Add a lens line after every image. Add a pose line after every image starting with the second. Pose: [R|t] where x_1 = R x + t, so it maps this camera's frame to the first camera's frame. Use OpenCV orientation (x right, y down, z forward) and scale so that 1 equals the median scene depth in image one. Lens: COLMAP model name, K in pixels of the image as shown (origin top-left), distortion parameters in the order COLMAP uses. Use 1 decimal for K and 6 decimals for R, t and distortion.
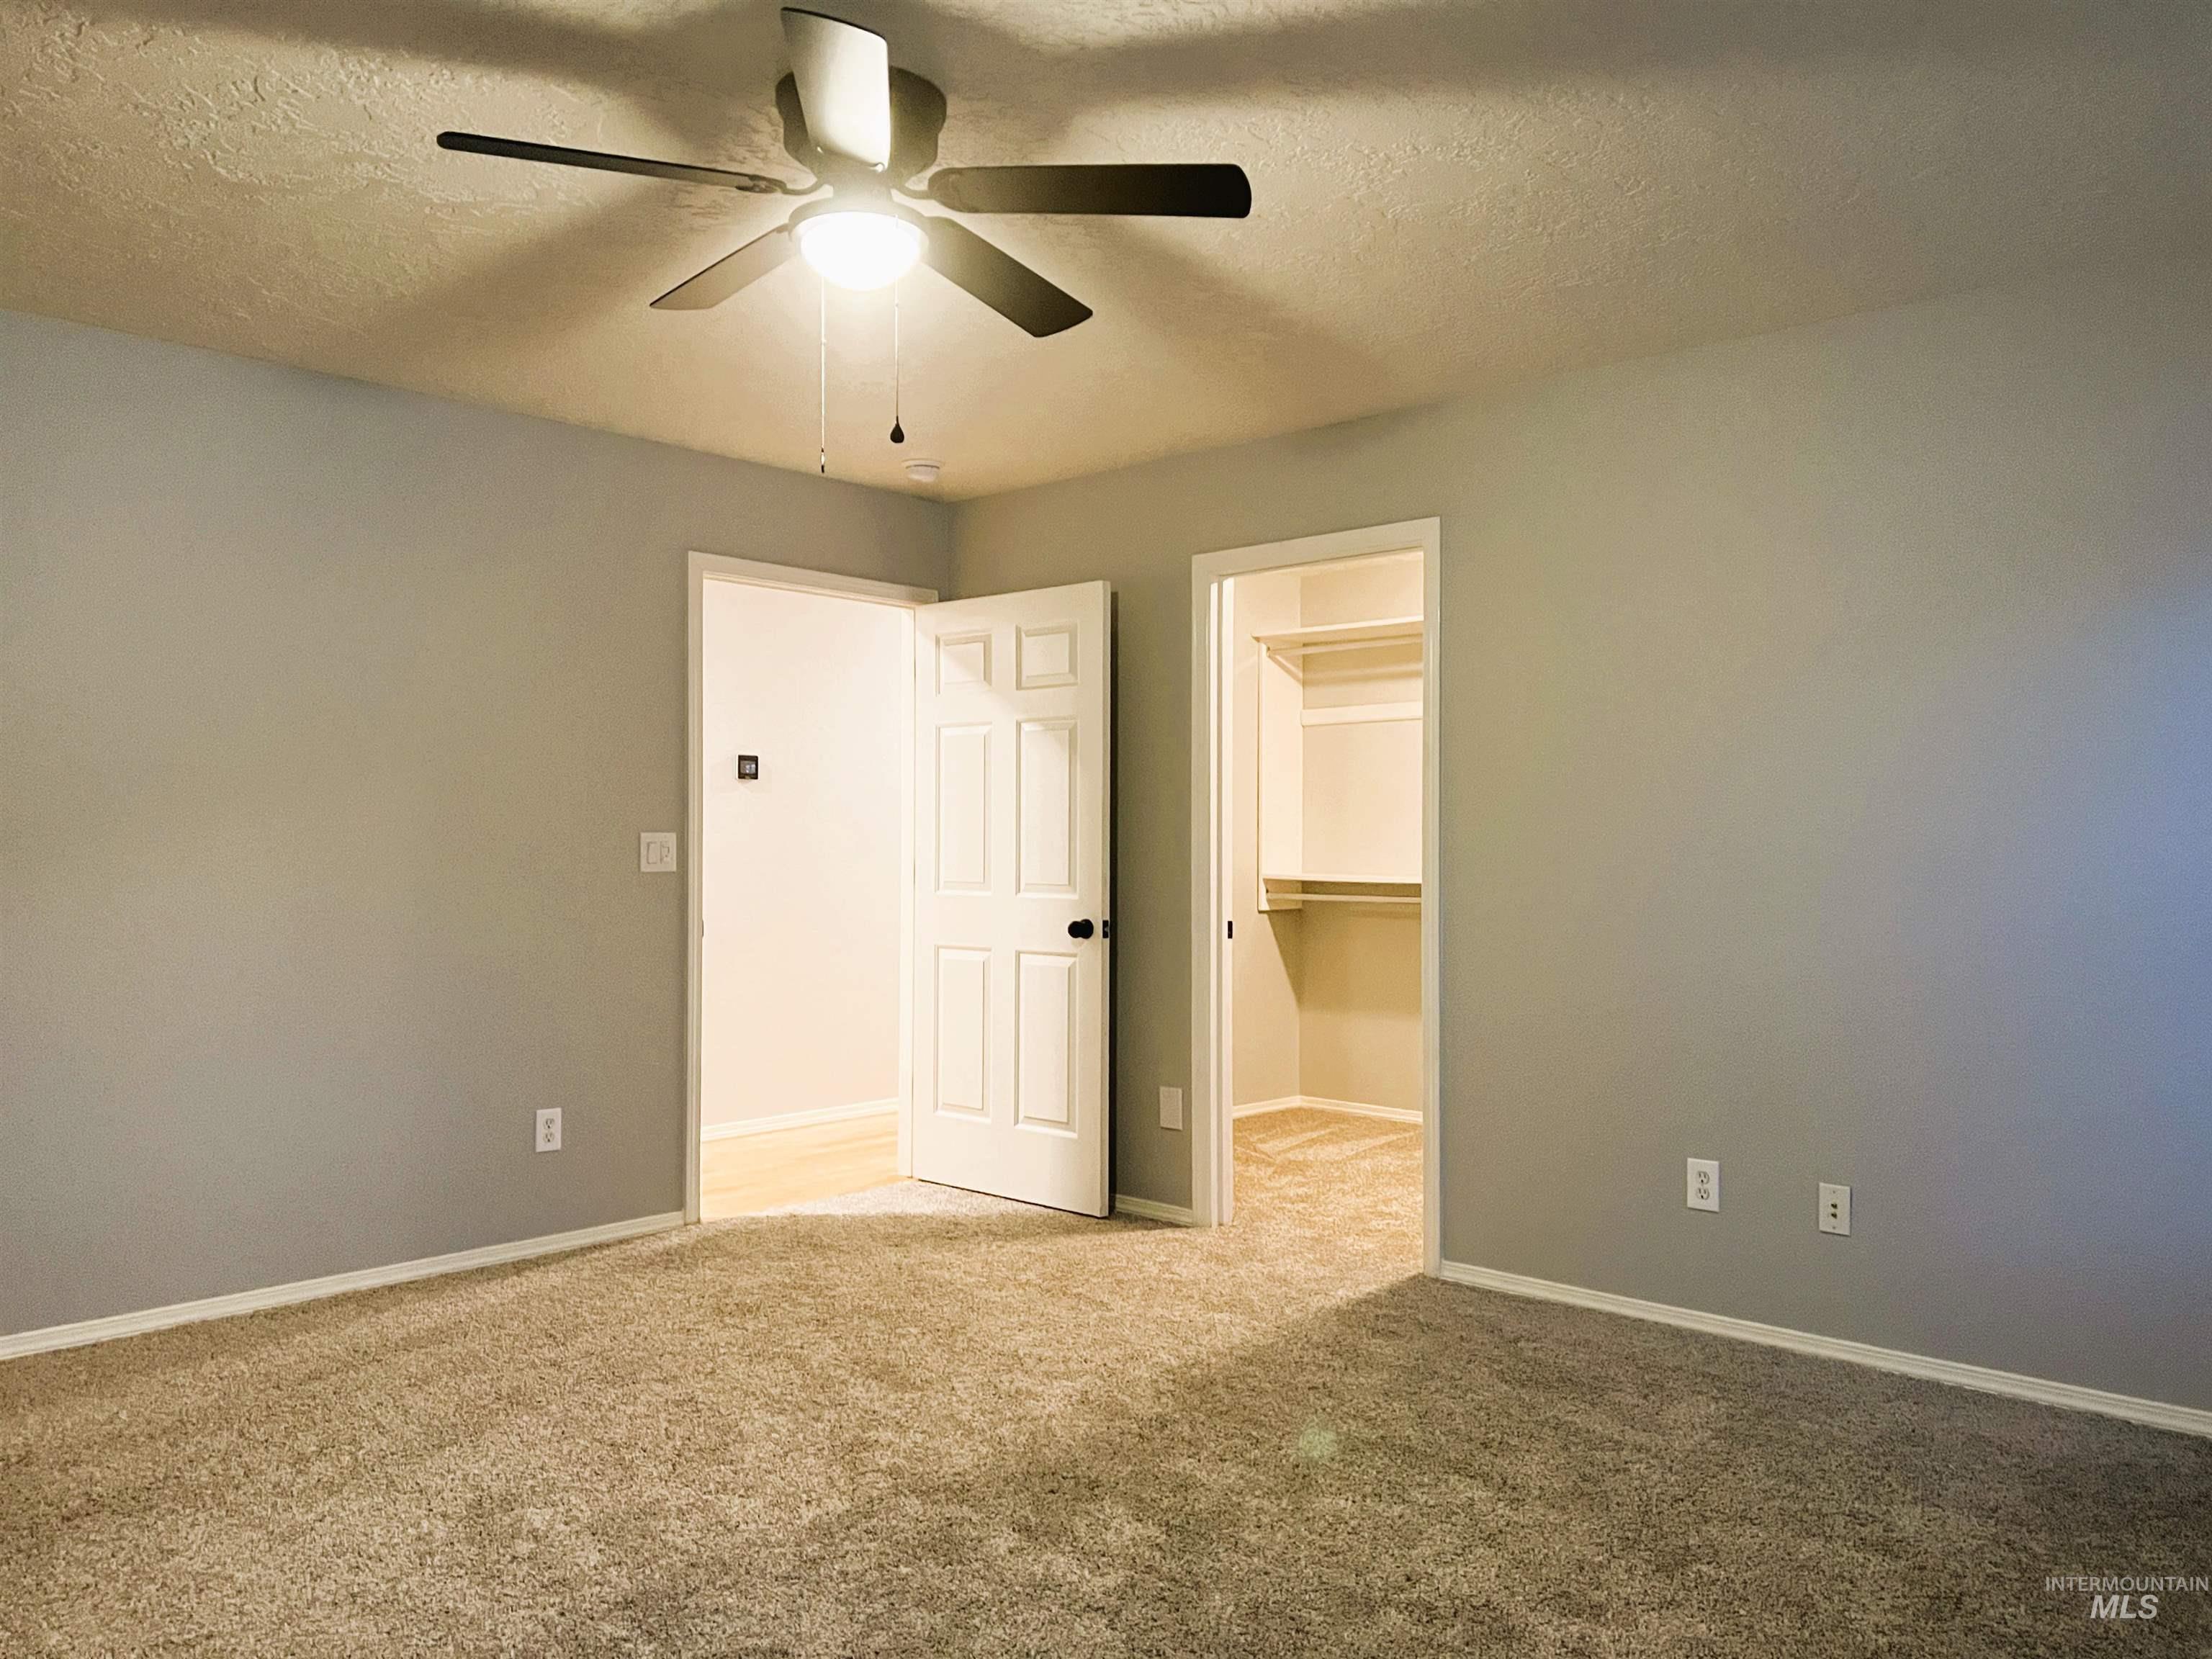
lens RADIAL K [[1632.9, 0, 1106.0], [0, 1632.9, 829.5], [0, 0, 1]] dist [0.041660, -0.001130]
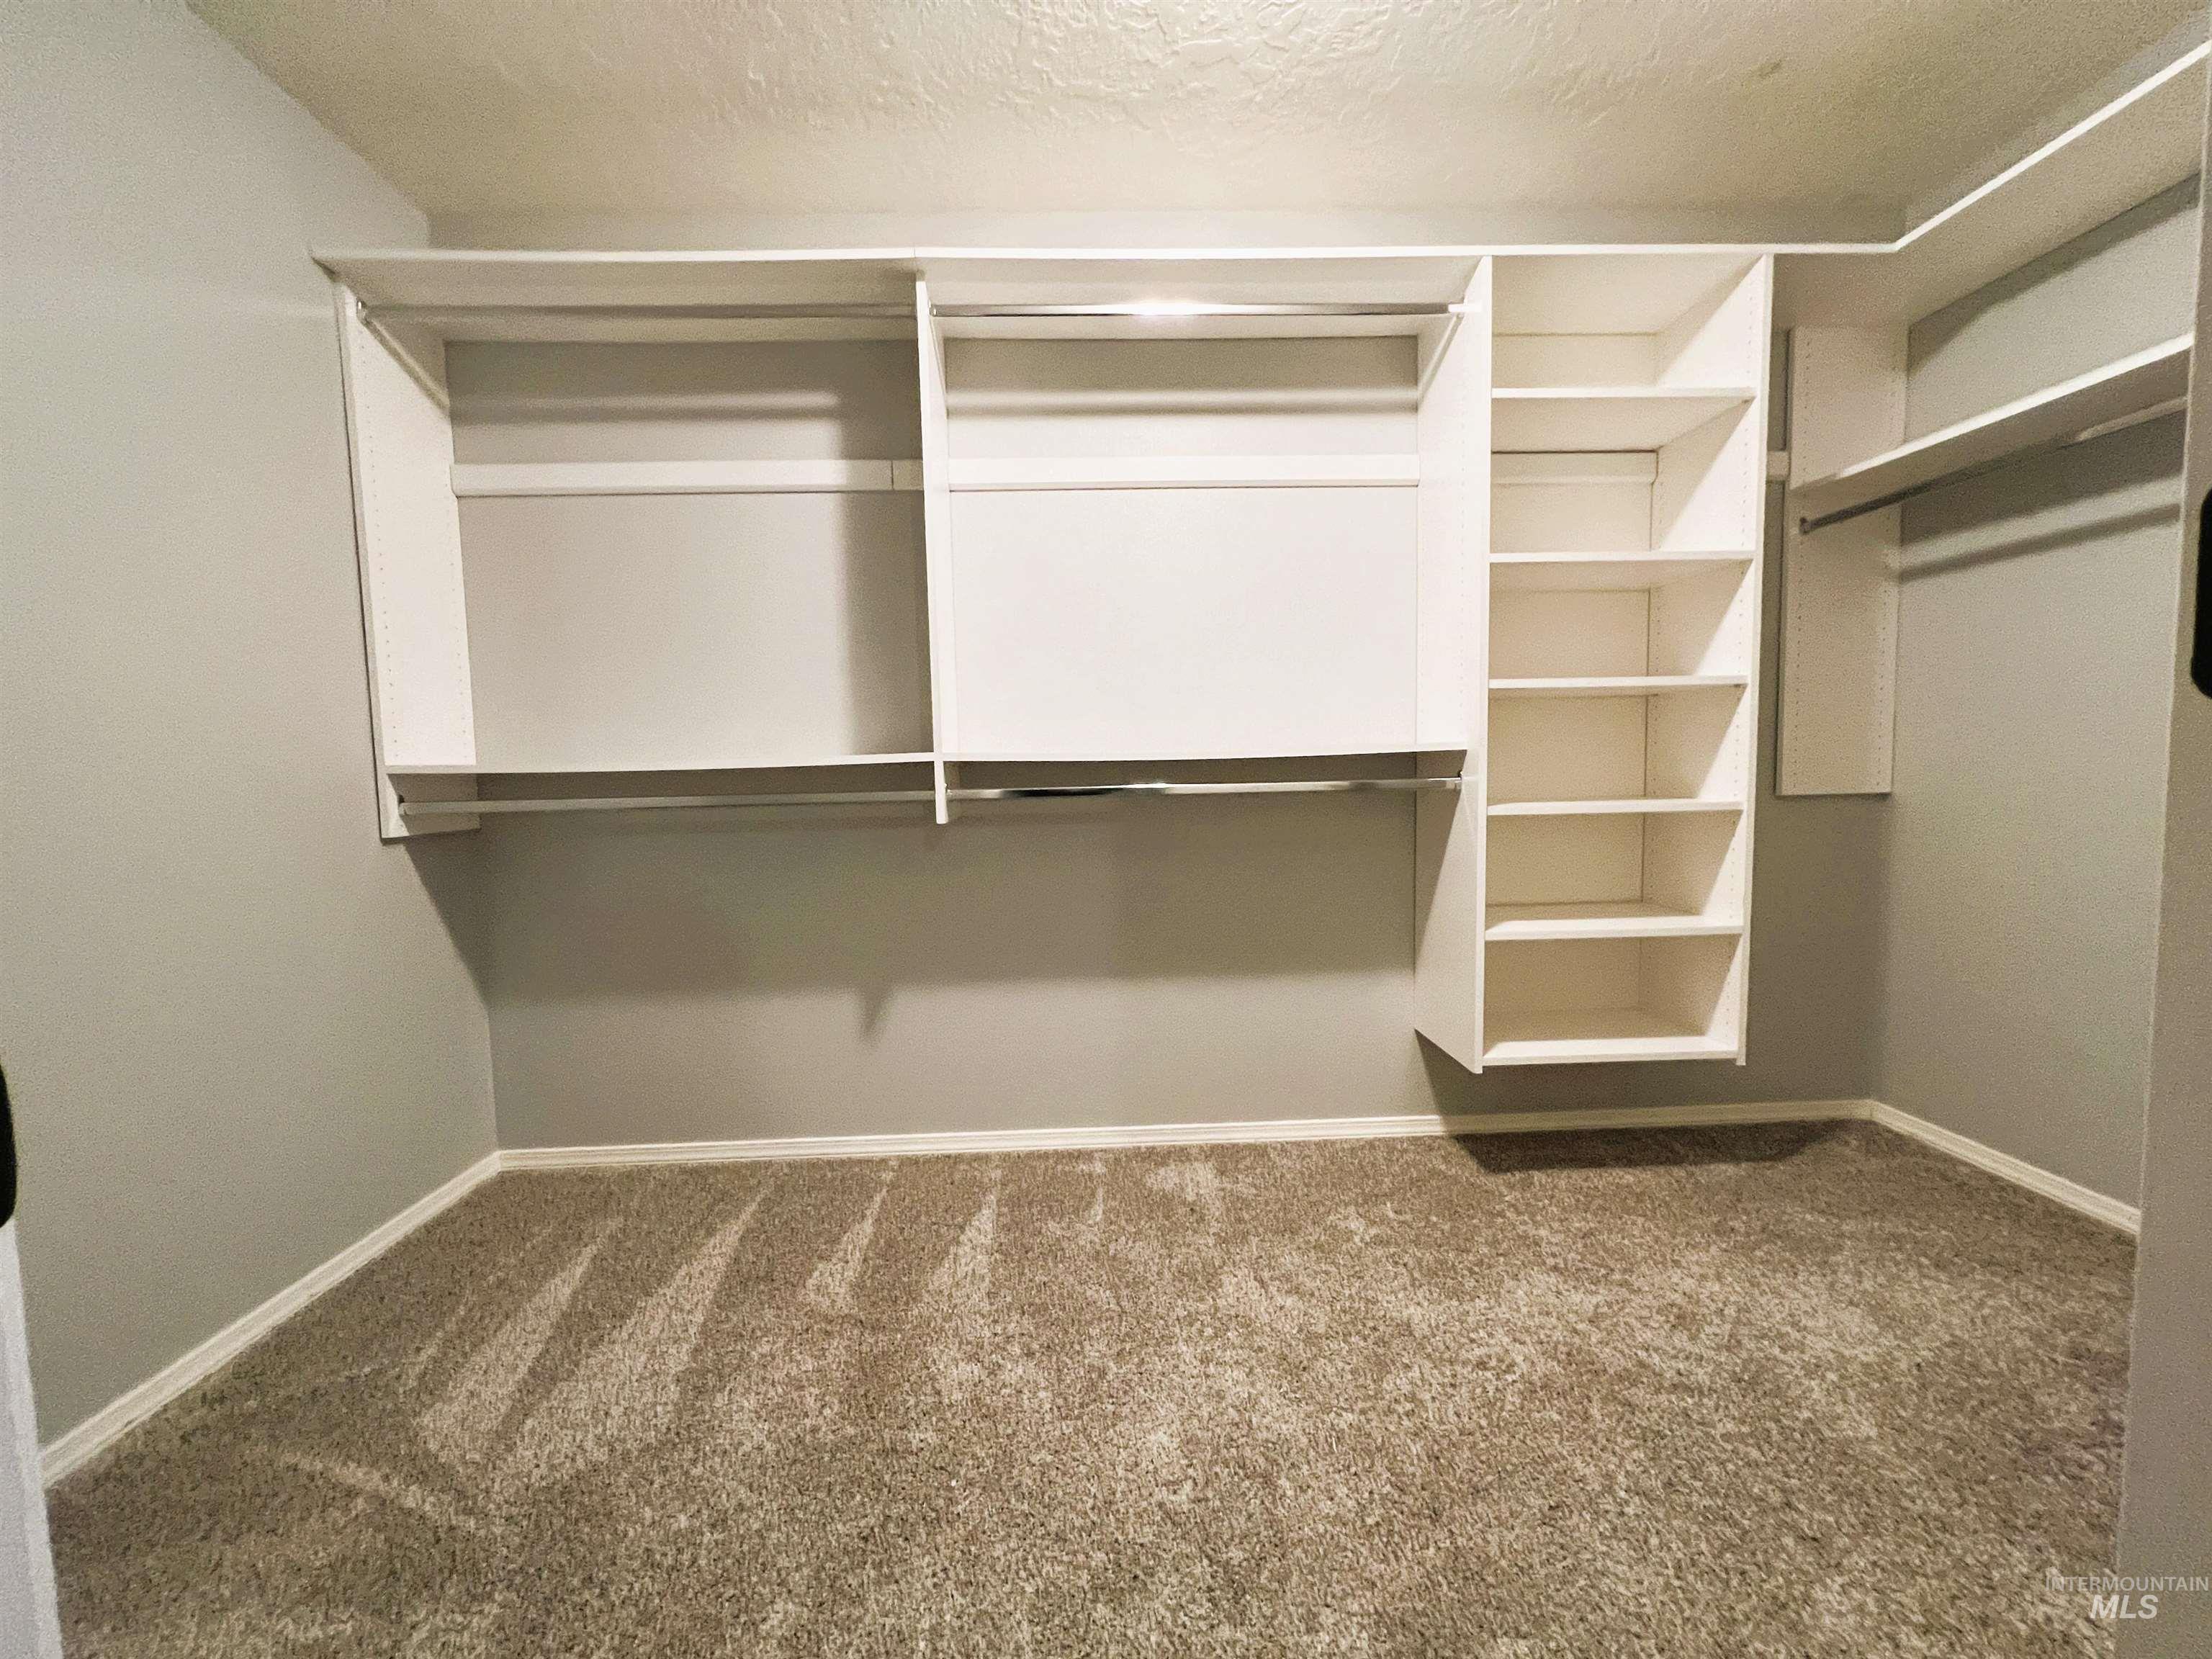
lens RADIAL K [[881.1, 0, 1106.0], [0, 881.1, 829.5], [0, 0, 1]] dist [-0.000828, -0.000273]
pose [[0.710842, -0.069883, 0.699871, 0.061199], [0.015974, 0.996399, 0.083267, 0.027313], [-0.703170, -0.048010, 0.709399, 0.638956]]
